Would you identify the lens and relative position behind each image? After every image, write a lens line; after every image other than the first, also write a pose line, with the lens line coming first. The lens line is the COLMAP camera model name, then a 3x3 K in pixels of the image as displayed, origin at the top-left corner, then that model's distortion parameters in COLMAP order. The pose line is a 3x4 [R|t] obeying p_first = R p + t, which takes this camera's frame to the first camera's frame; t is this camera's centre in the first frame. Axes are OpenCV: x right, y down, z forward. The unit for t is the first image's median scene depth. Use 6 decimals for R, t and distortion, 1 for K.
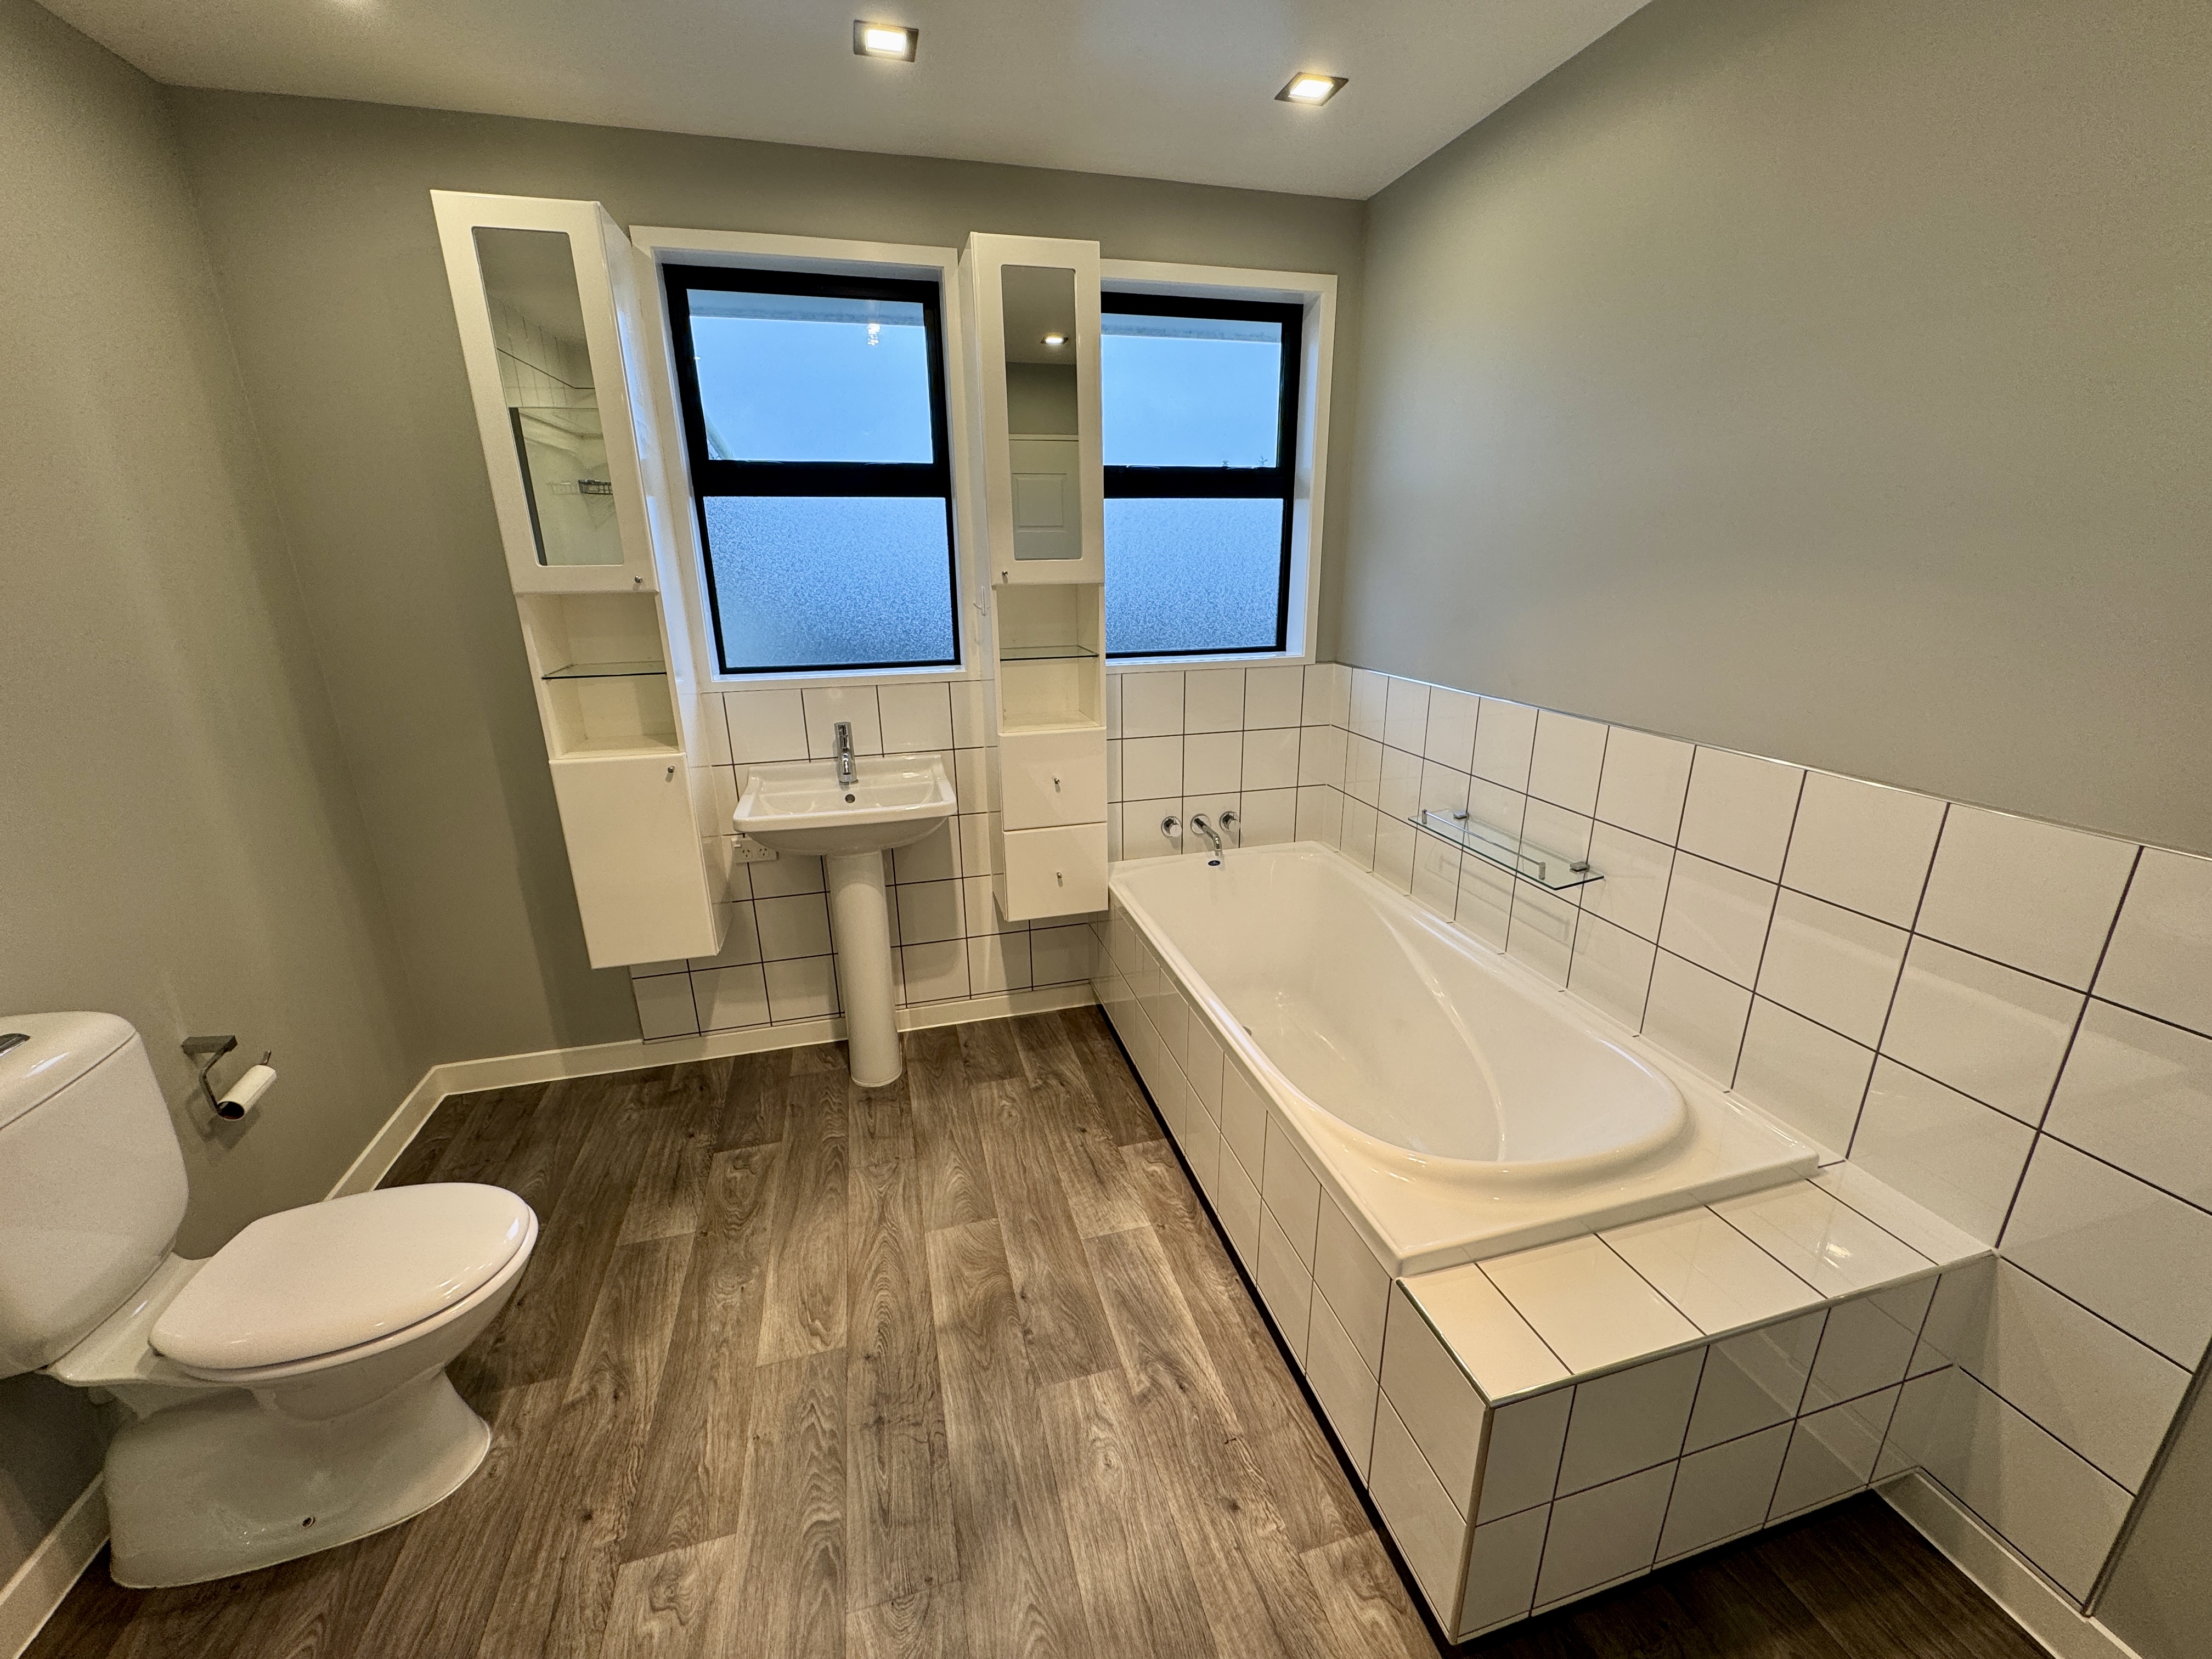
lens RADIAL K [[881.9, 0, 1107.2], [0, 881.9, 827.6], [0, 0, 1]] dist [-0.000457, -0.000200]
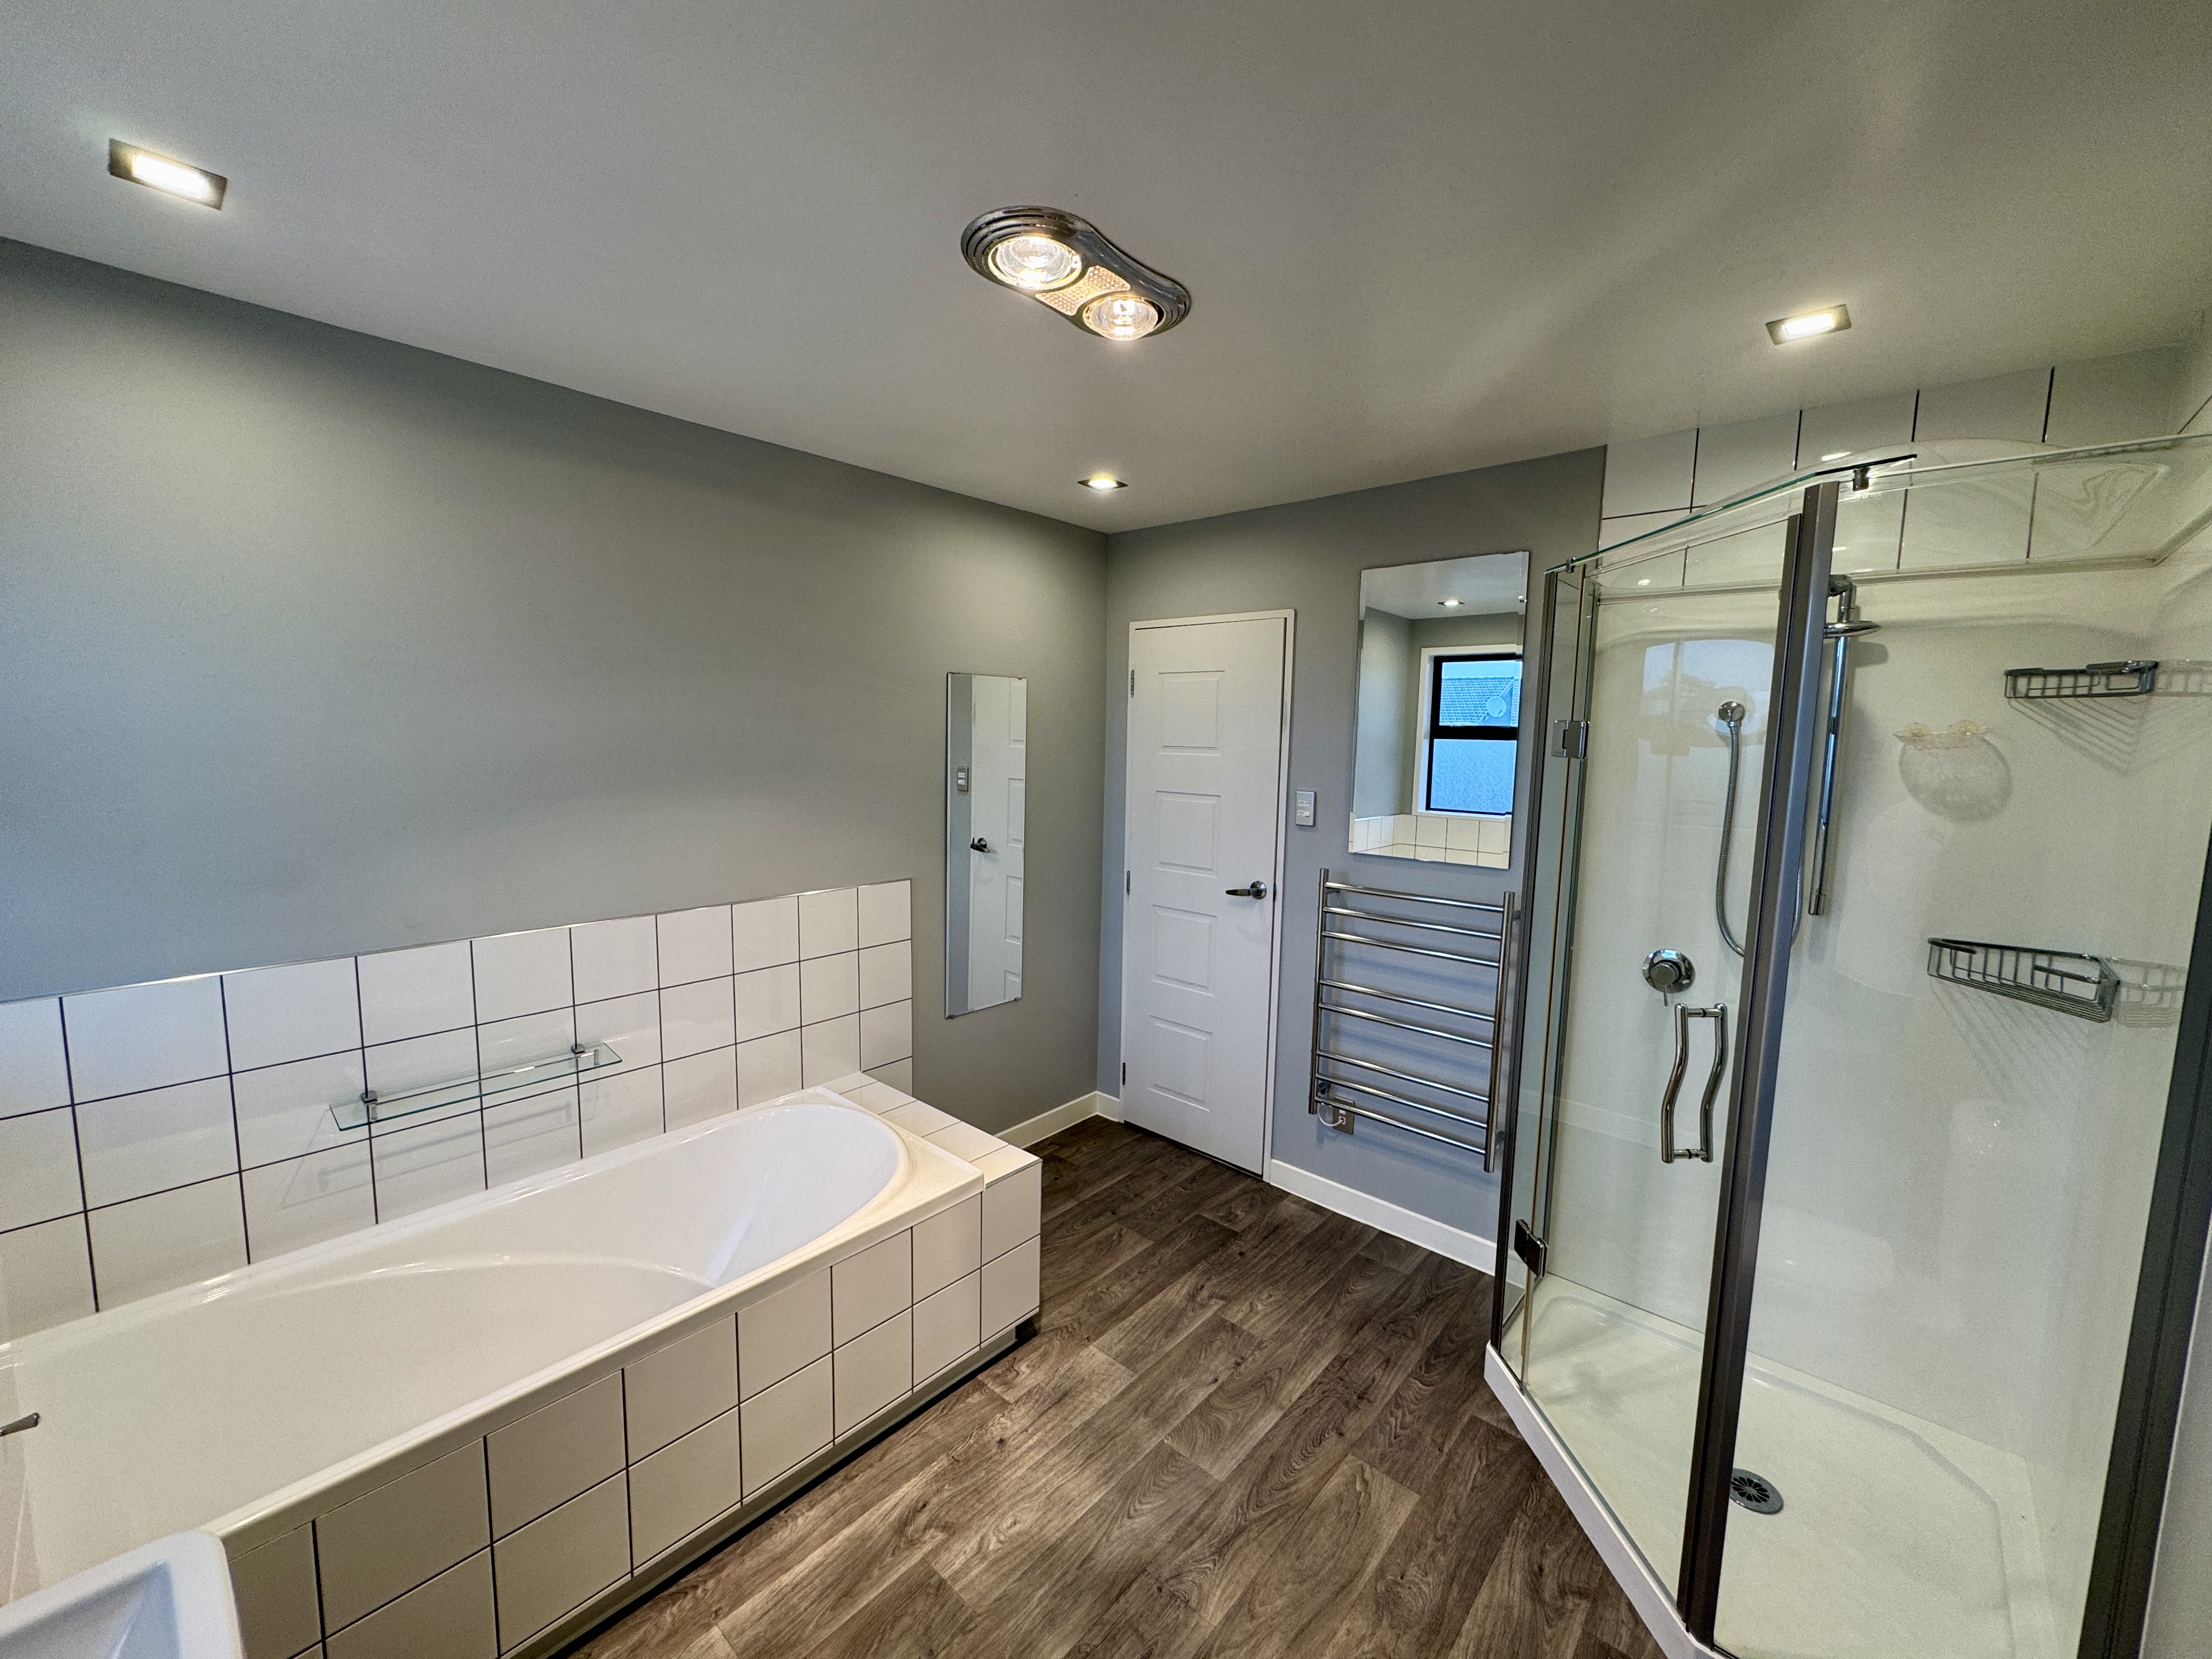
lens RADIAL K [[881.9, 0, 1107.2], [0, 881.9, 827.6], [0, 0, 1]] dist [-0.000457, -0.000200]
pose [[-0.545984, -0.091466, 0.832787, -0.849912], [0.239959, 0.935305, 0.260045, -0.394446], [-0.802696, 0.341816, -0.488714, 0.994185]]
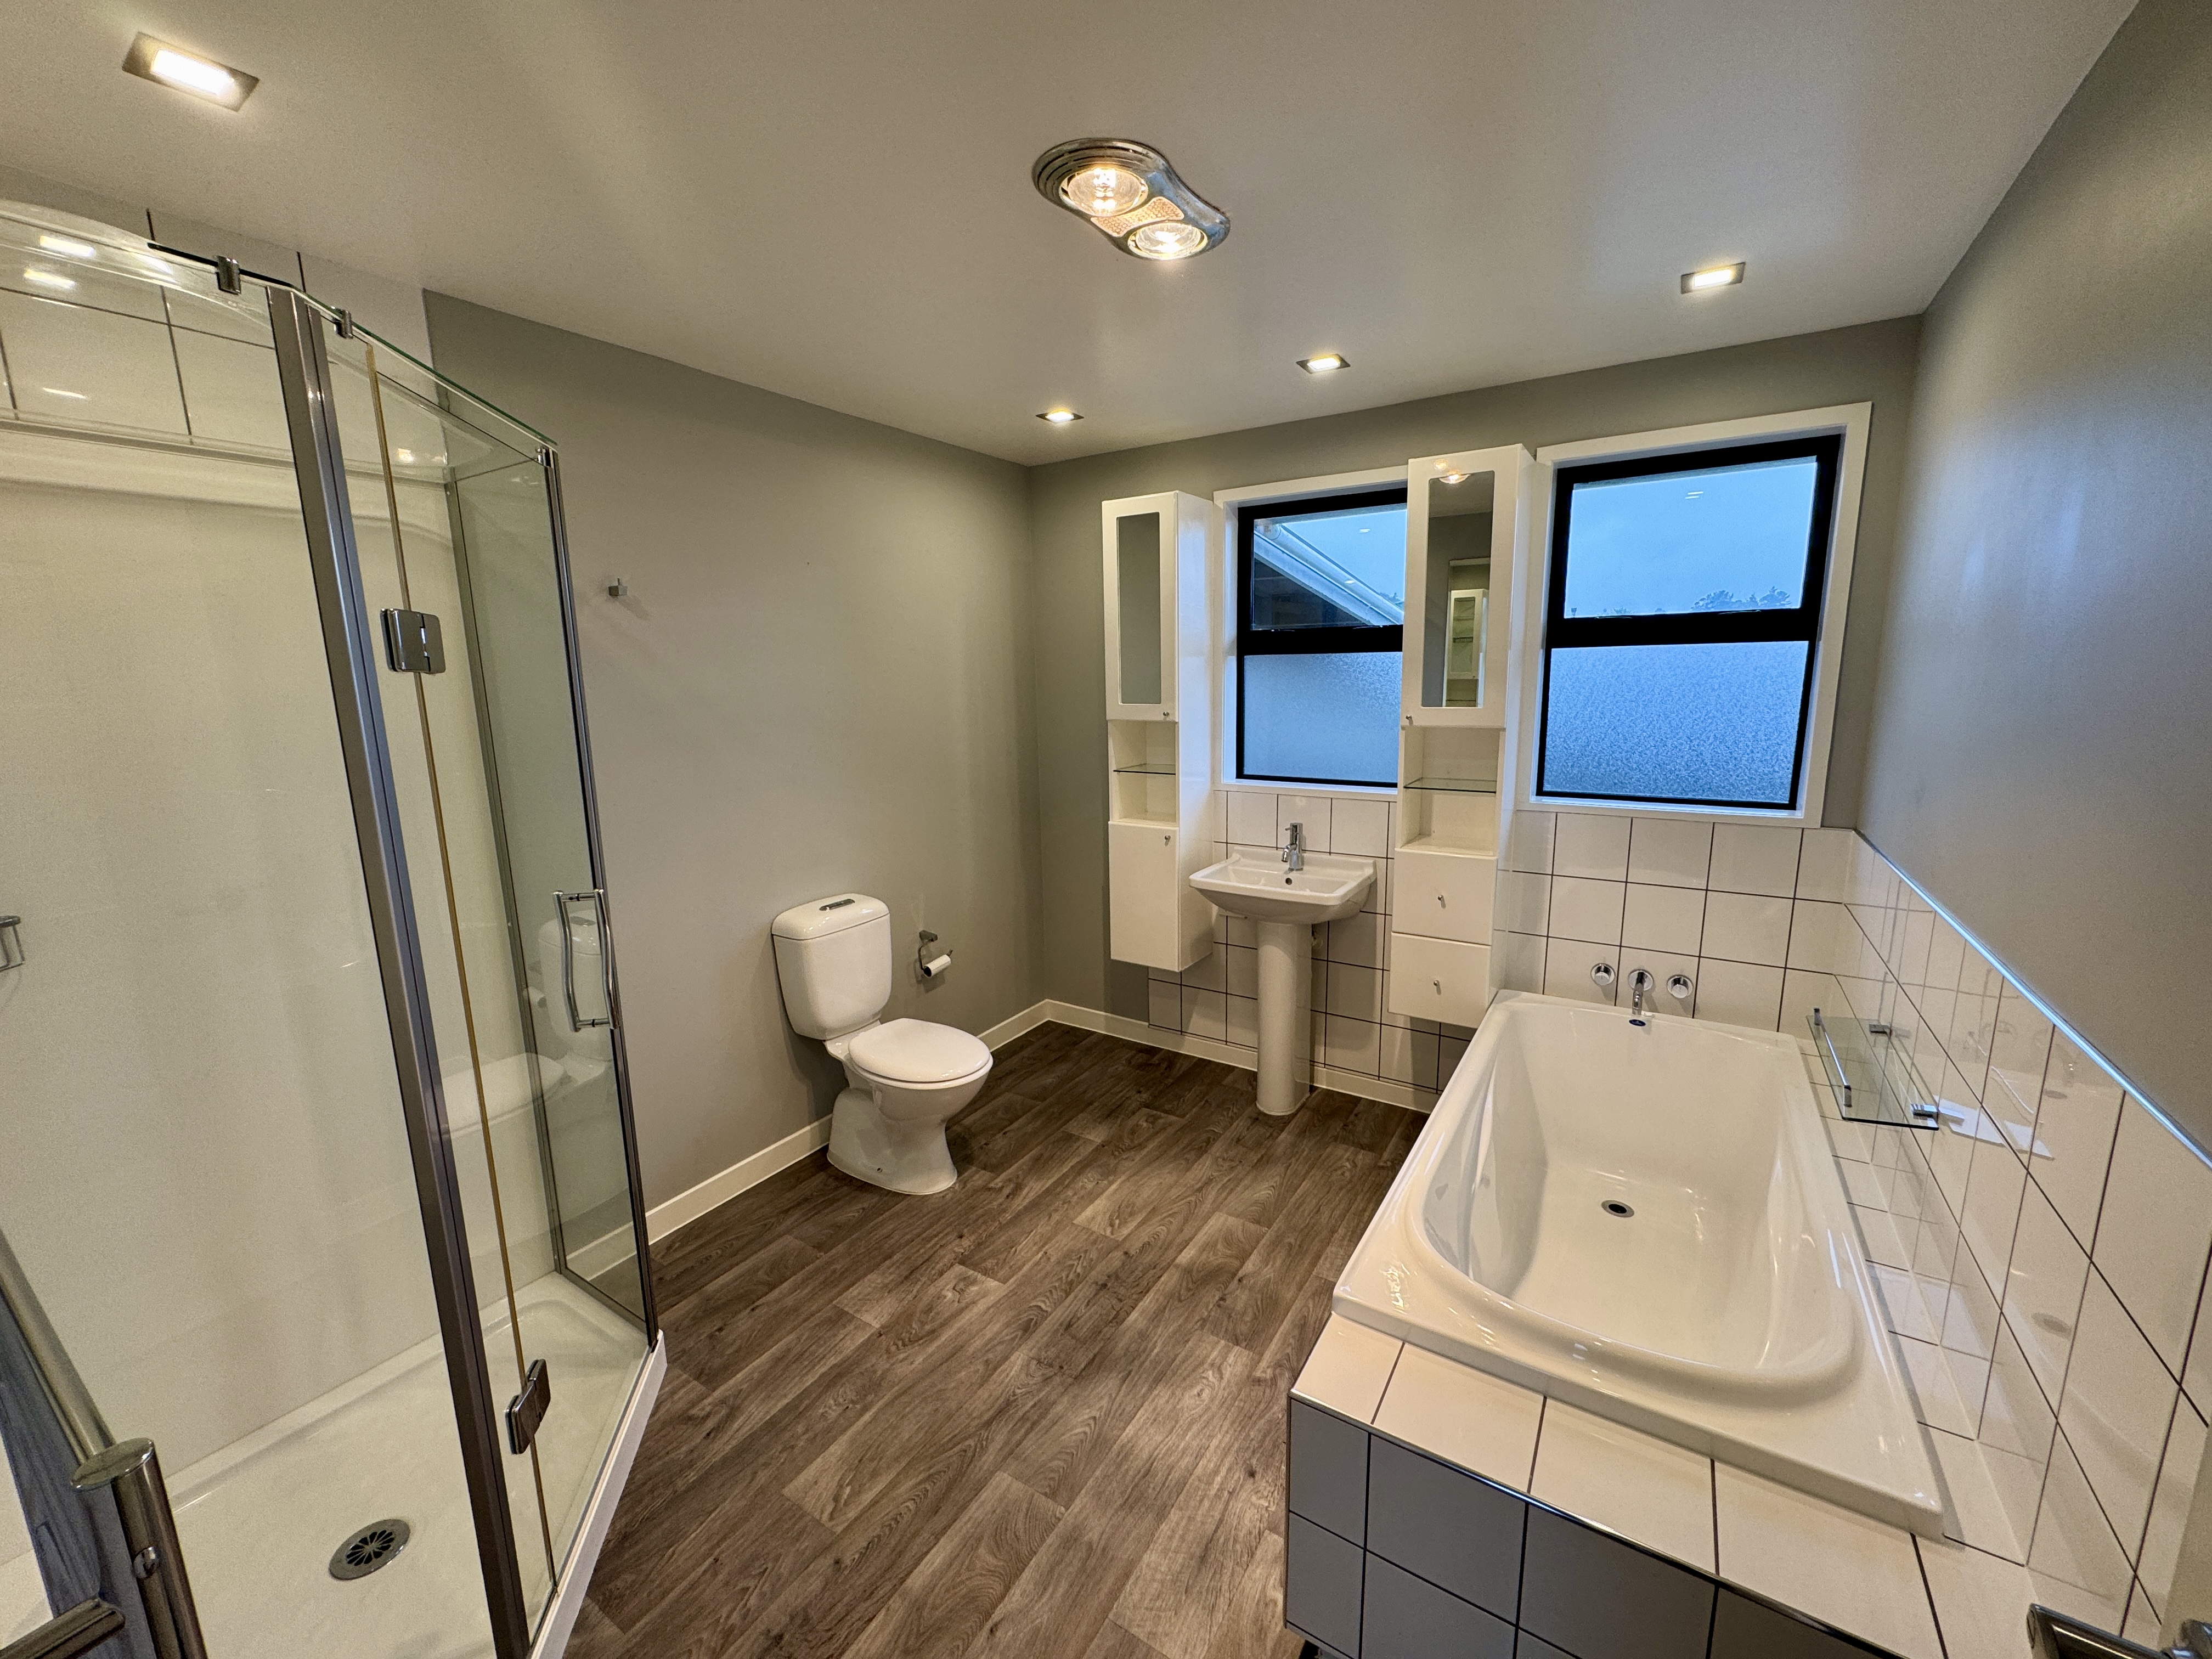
lens RADIAL K [[881.9, 0, 1107.2], [0, 881.9, 827.6], [0, 0, 1]] dist [-0.000457, -0.000200]
pose [[0.670832, 0.128719, -0.730354, 0.644557], [-0.213902, 0.976551, -0.024361, -0.029999], [0.710092, 0.172566, 0.682635, -0.112391]]
